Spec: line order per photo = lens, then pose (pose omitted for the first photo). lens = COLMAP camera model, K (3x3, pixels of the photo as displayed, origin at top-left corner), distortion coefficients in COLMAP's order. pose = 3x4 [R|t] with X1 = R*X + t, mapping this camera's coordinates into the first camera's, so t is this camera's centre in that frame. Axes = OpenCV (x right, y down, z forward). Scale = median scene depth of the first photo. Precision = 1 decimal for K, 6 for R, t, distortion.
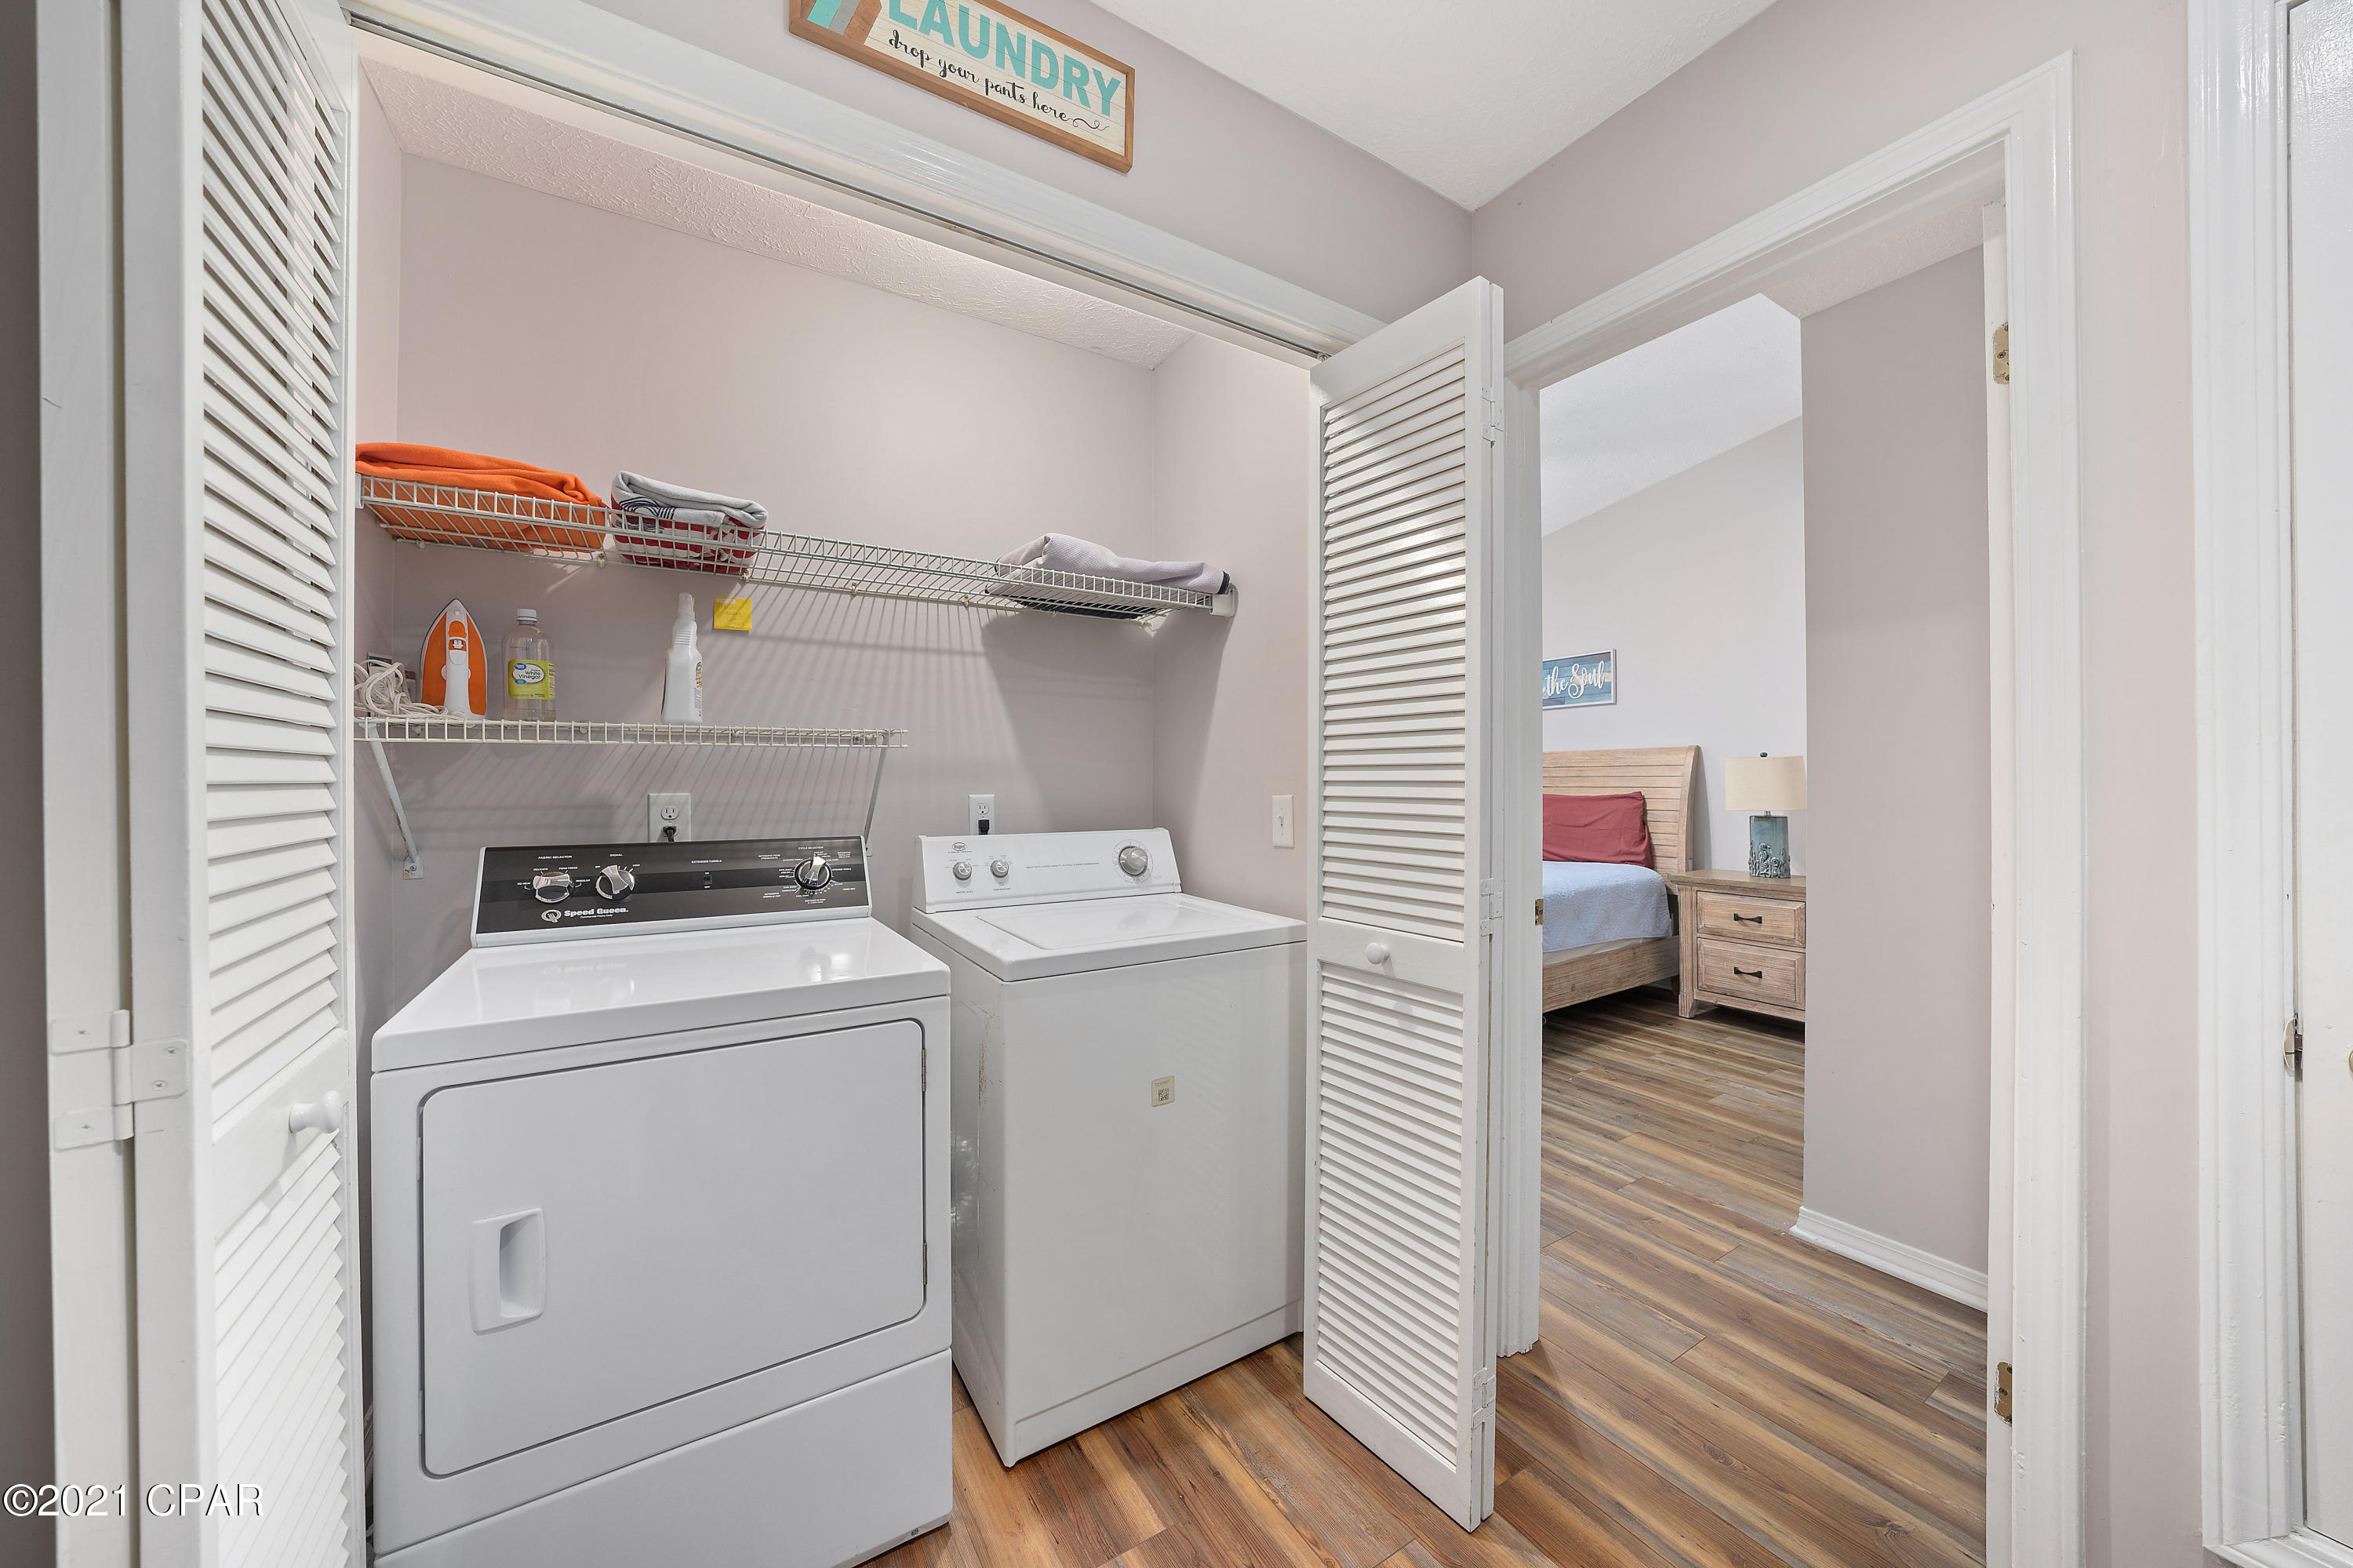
lens RADIAL K [[820.6, 0, 1176.5], [0, 820.6, 784.0], [0, 0, 1]] dist [-0.015161, -0.000008]
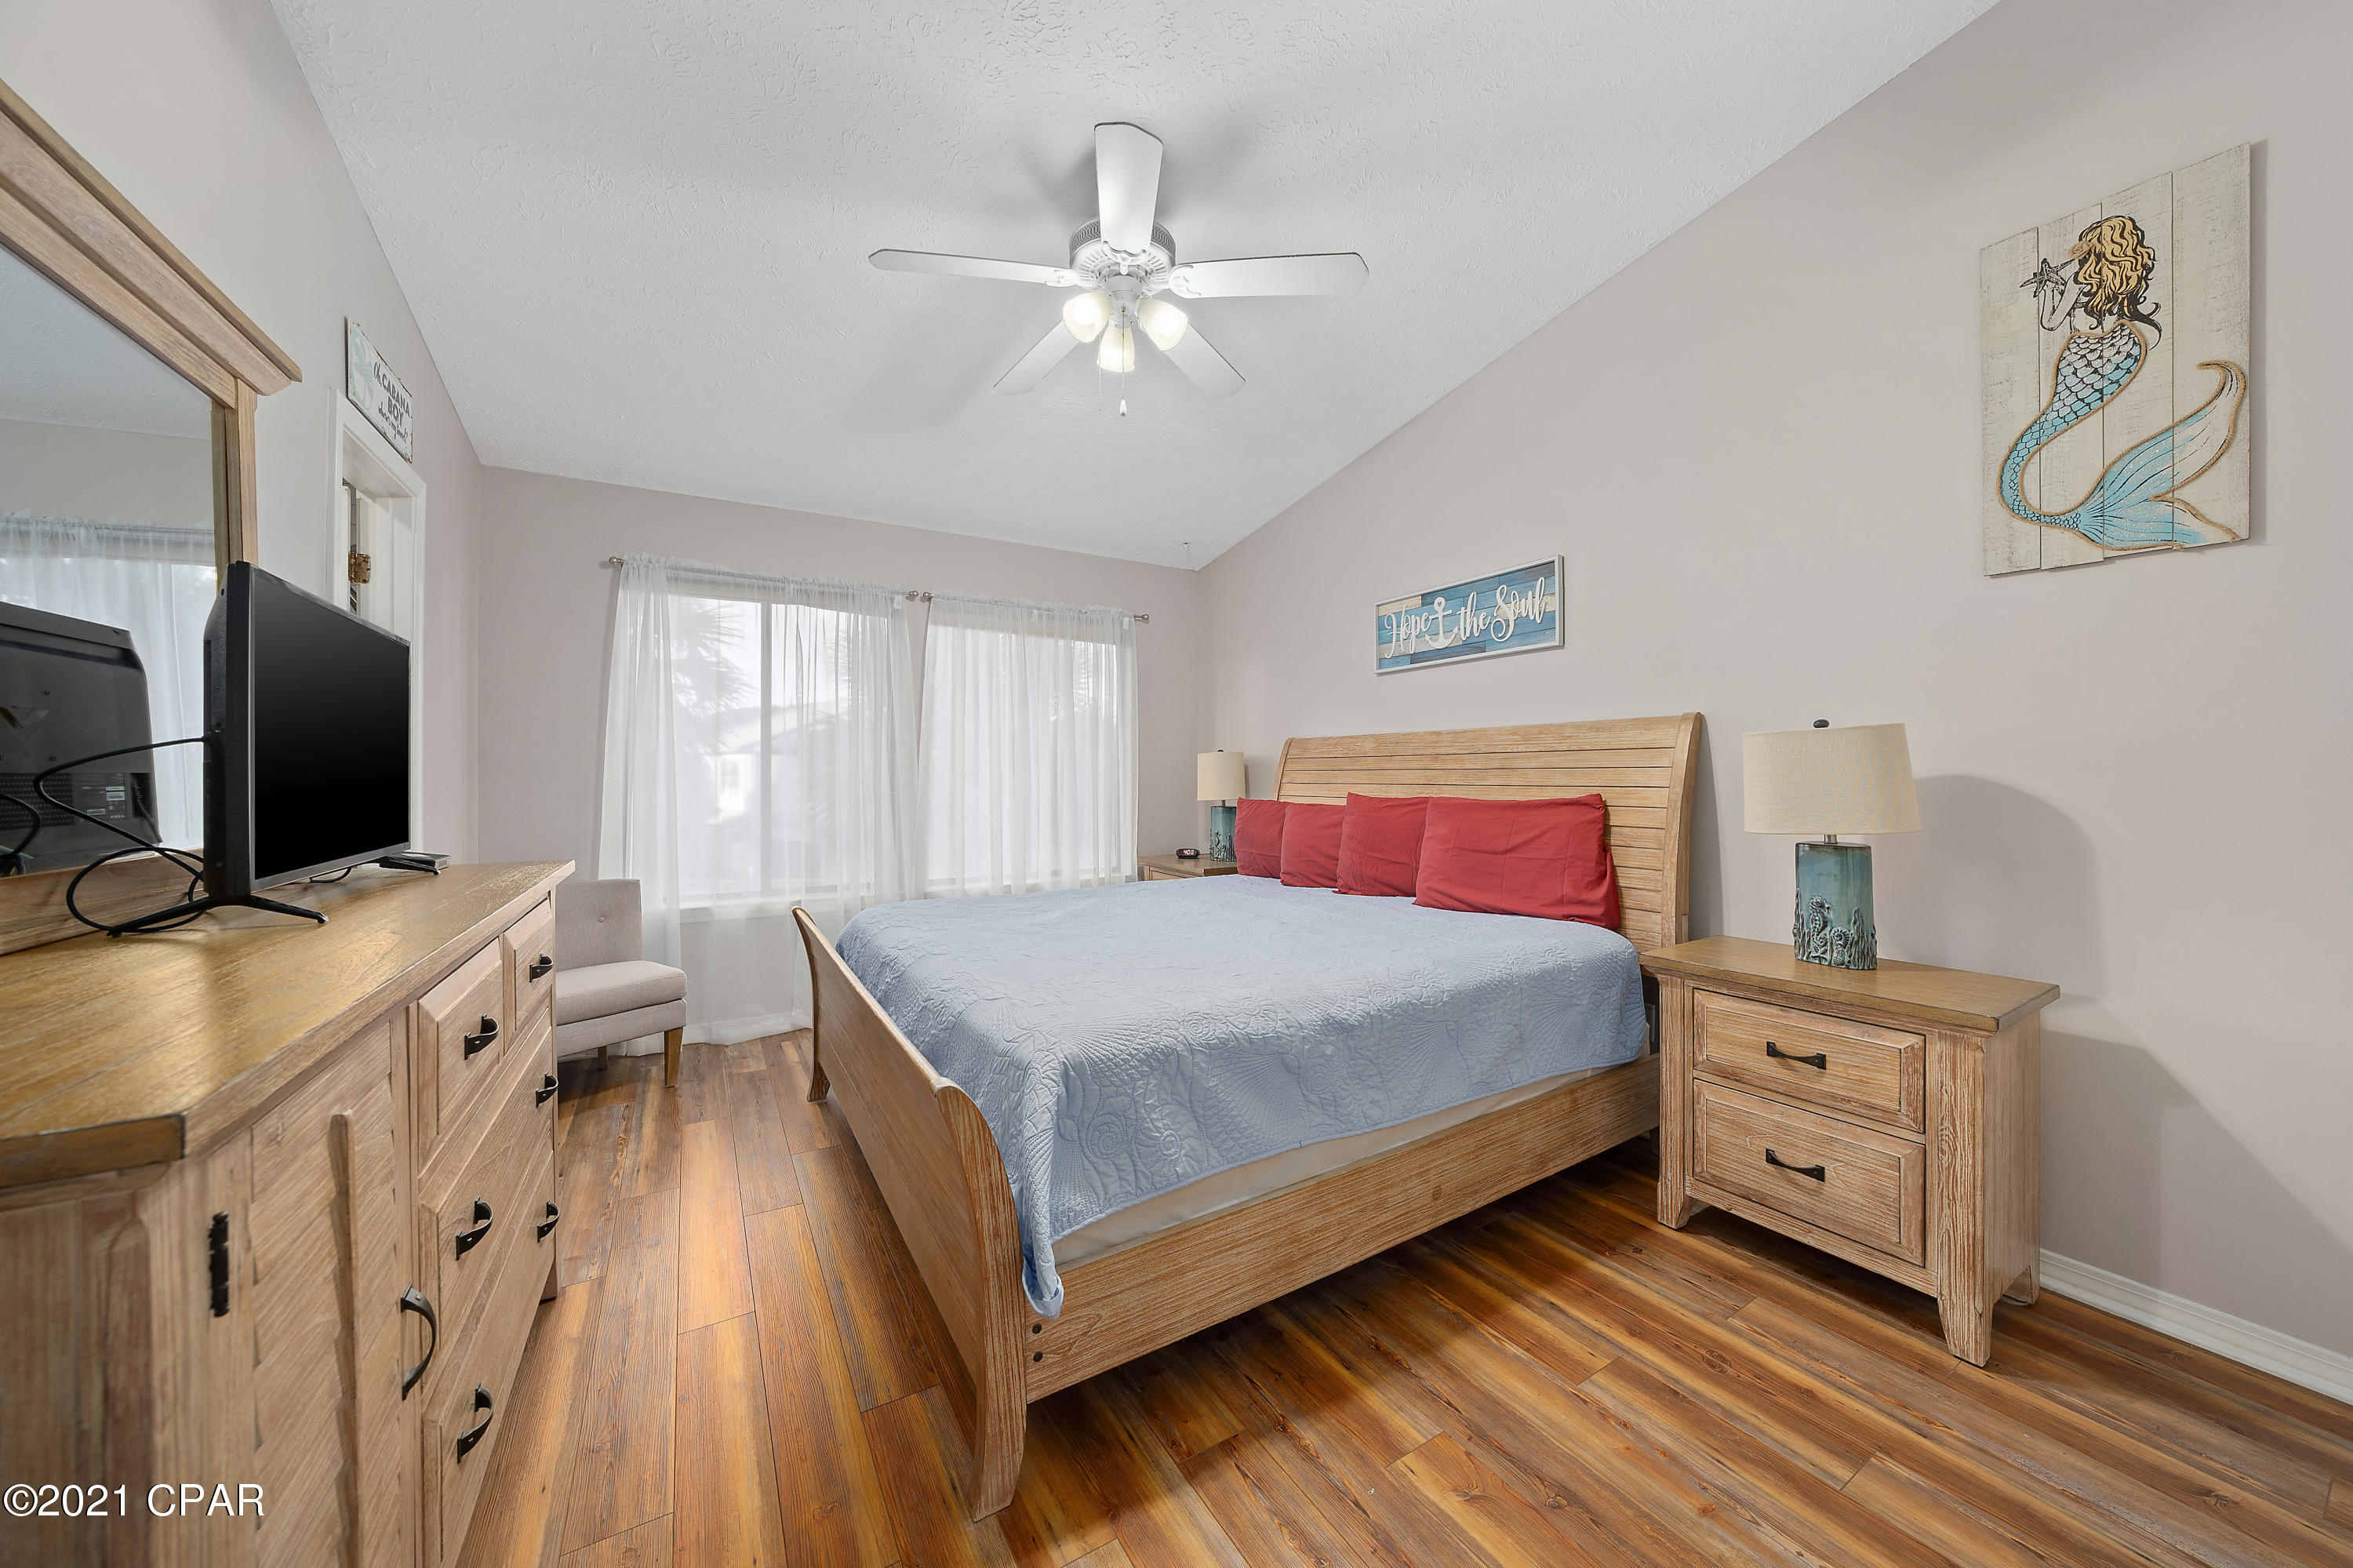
lens RADIAL K [[803.3, 0, 1177.7], [0, 803.3, 777.4], [0, 0, 1]] dist [-0.017317, 0.000051]
pose [[0.999819, 0.007380, -0.017550, 0.312811], [-0.007379, 0.999973, 0.000127, -0.000574], [0.017550, 0.000003, 0.999846, 0.479955]]
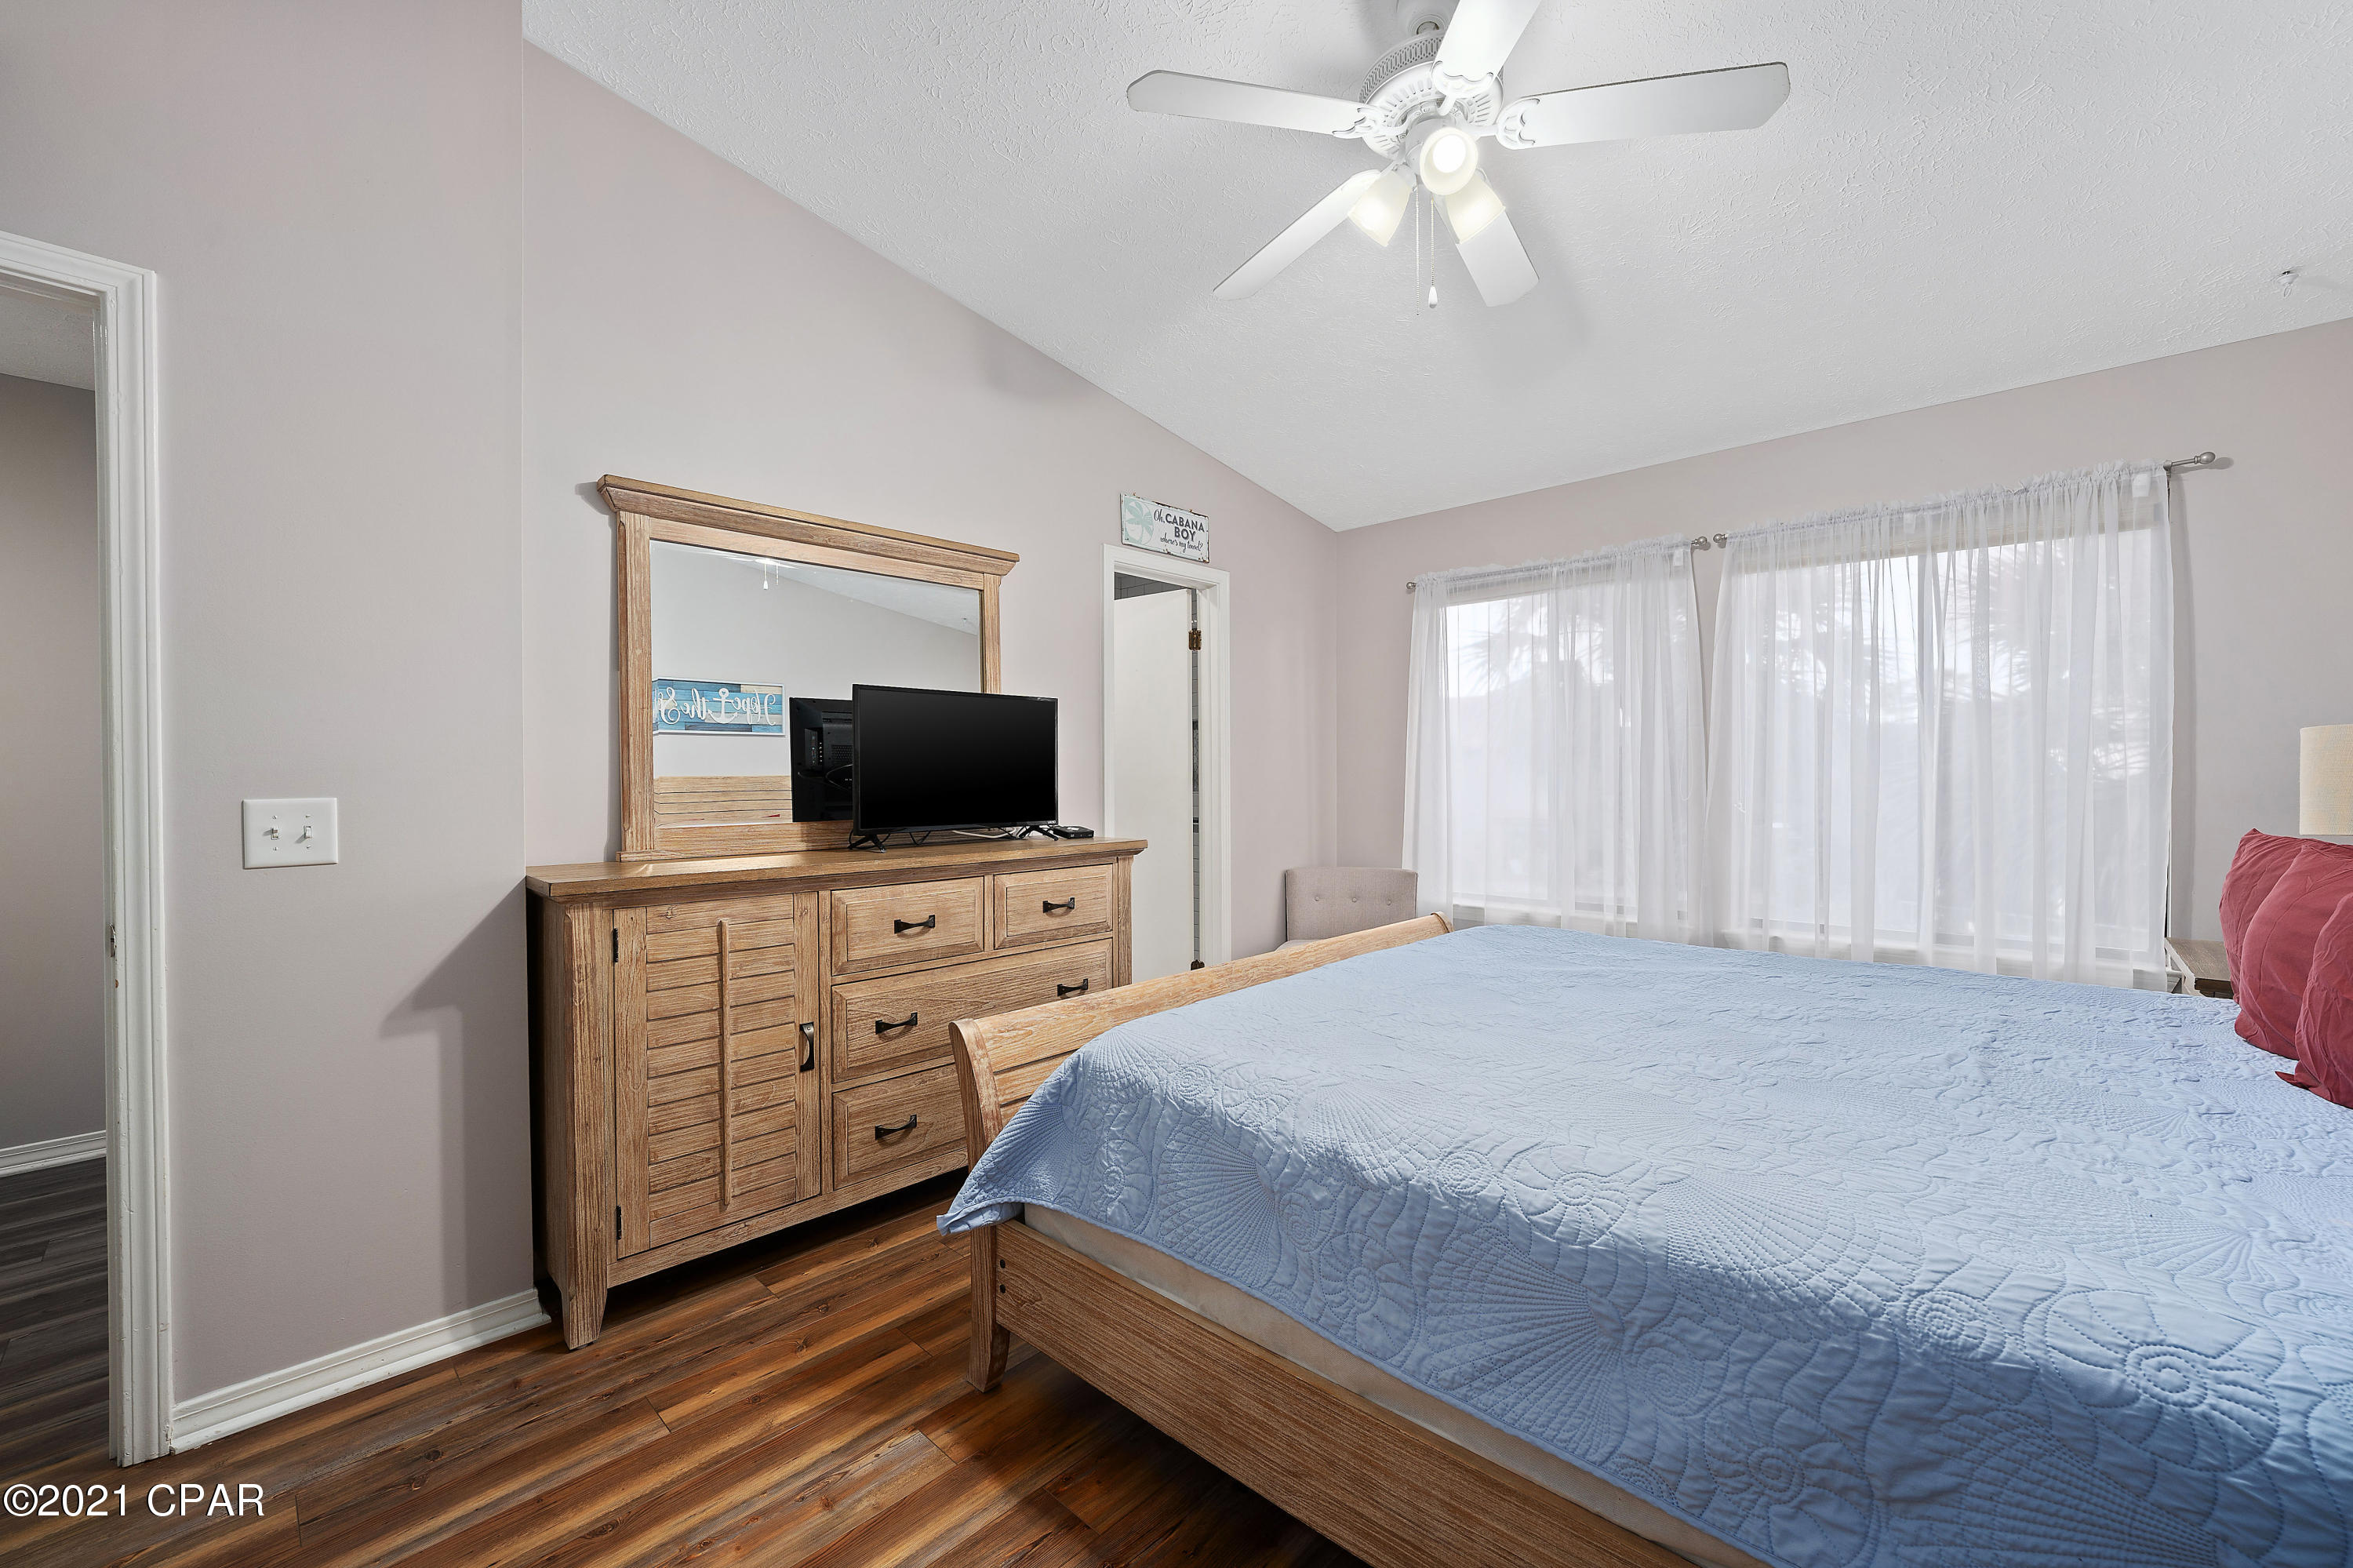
lens RADIAL K [[897.6, 0, 1181.2], [0, 897.6, 782.5], [0, 0, 1]] dist [-0.014501, 0.000083]
pose [[0.276818, 0.016755, -0.960776, 0.677804], [-0.003242, 0.999859, 0.016502, -0.008093], [0.960917, -0.001453, 0.276833, 0.772458]]
